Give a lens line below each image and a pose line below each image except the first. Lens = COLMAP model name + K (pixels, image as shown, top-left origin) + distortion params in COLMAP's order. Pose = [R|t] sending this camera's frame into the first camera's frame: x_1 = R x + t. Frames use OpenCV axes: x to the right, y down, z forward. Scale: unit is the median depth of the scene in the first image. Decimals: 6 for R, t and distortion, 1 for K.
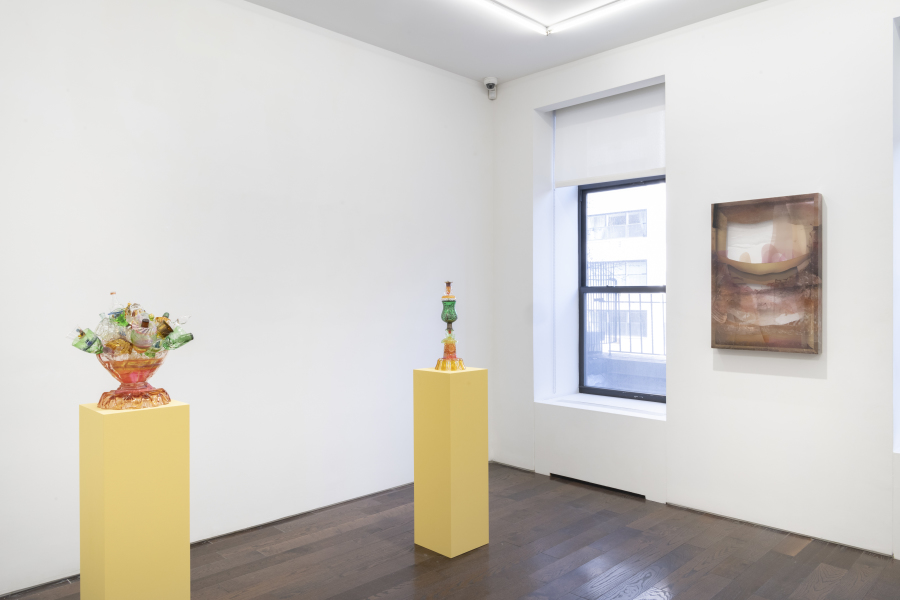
lens RADIAL K [[640.8, 0, 450.9], [0, 640.8, 301.9], [0, 0, 1]] dist [0.010049, -0.009718]
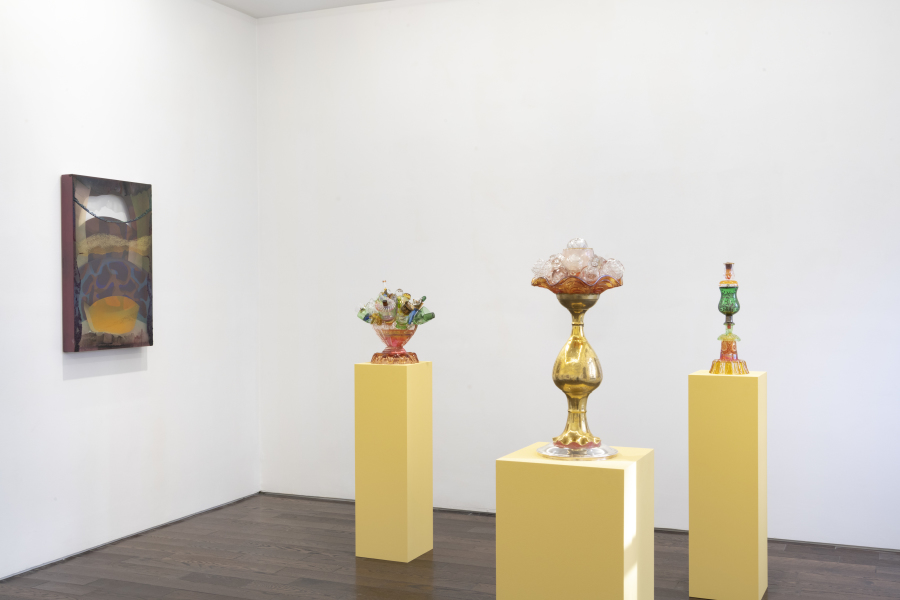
lens RADIAL K [[1013.6, 0, 449.6], [0, 1013.6, 302.7], [0, 0, 1]] dist [0.016286, 0.000000]
pose [[0.360113, 0.015764, -0.932775, 0.881175], [0.000299, 0.999855, 0.017013, -0.003362], [0.932909, -0.006406, 0.360056, 0.190660]]
